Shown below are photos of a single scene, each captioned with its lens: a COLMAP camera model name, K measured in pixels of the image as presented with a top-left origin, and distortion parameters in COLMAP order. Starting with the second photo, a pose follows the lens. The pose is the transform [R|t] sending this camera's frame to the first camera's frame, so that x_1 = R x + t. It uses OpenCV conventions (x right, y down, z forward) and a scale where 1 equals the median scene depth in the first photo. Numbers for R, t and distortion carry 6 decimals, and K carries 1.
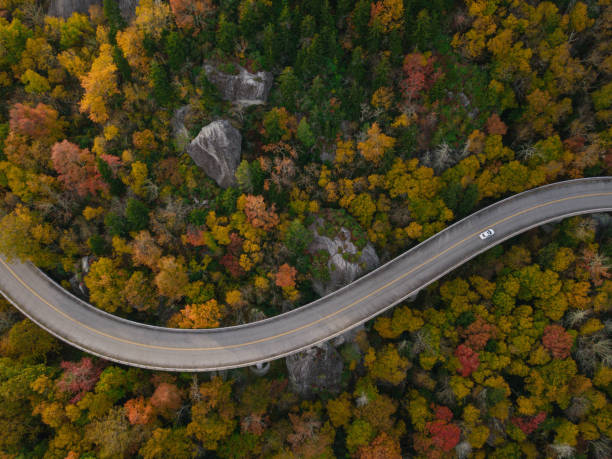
lens RADIAL K [[472.6, 0, 307.2], [0, 472.6, 233.2], [0, 0, 1]] dist [0.016166, -0.006009]
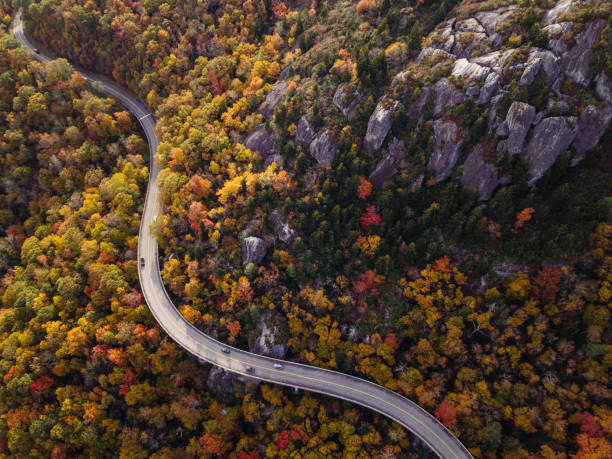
lens RADIAL K [[472.6, 0, 308.1], [0, 472.6, 228.5], [0, 0, 1]] dist [0.016166, -0.006009]
pose [[0.724110, 0.570061, -0.388194, 0.638182], [-0.605526, 0.794925, 0.037837, -0.441459], [0.330155, 0.207663, 0.920801, -0.649003]]
